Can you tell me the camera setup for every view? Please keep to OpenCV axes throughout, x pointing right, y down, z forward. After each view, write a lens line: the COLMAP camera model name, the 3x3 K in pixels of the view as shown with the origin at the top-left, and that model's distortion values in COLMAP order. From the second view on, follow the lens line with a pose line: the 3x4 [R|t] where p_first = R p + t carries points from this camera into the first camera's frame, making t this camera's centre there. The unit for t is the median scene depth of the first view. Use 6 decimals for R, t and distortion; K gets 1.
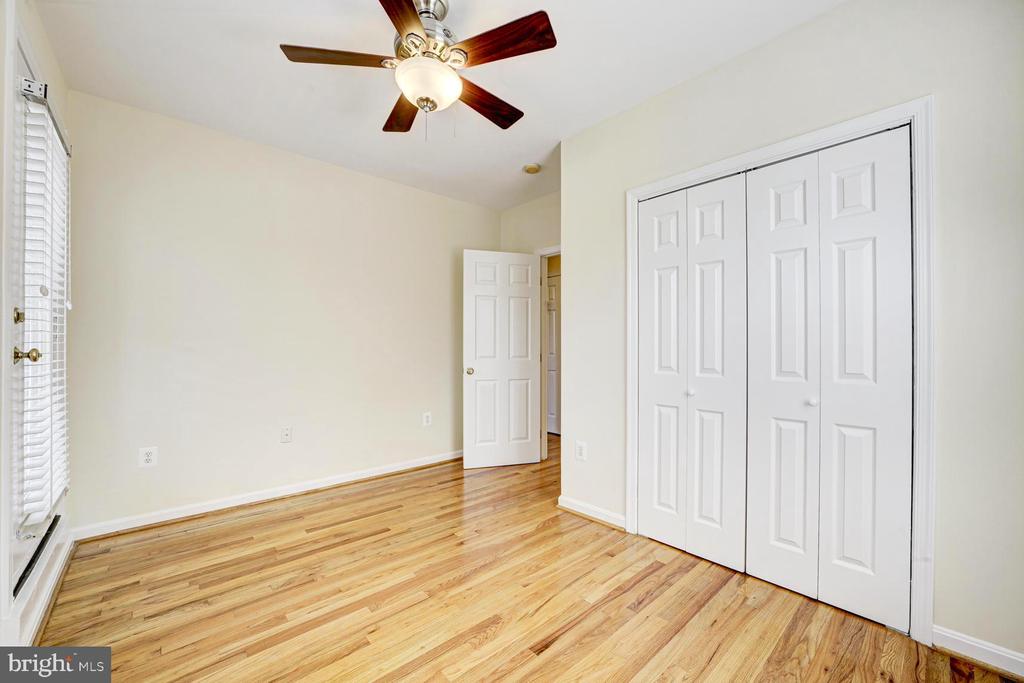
lens RADIAL K [[404.1, 0, 514.1], [0, 404.1, 347.5], [0, 0, 1]] dist [-0.000311, 0.000109]
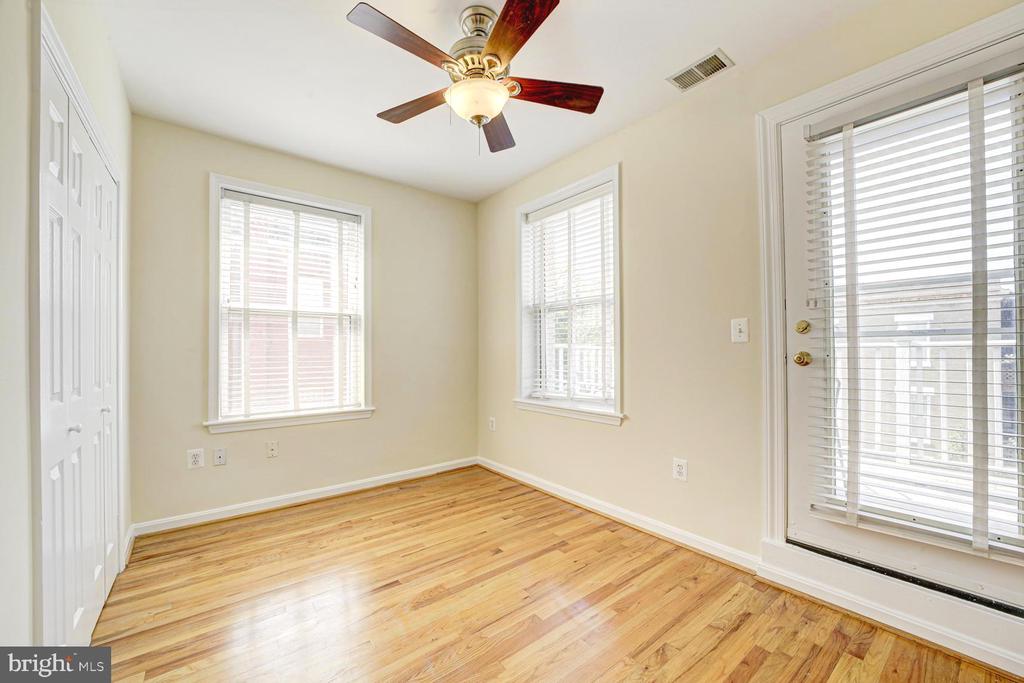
lens RADIAL K [[404.1, 0, 511.1], [0, 404.1, 348.4], [0, 0, 1]] dist [-0.000311, 0.000109]
pose [[-0.998023, 0.007357, 0.062419, -0.349576], [0.006482, 0.999878, -0.014209, -0.000367], [-0.062516, -0.013776, -0.997949, 1.969411]]
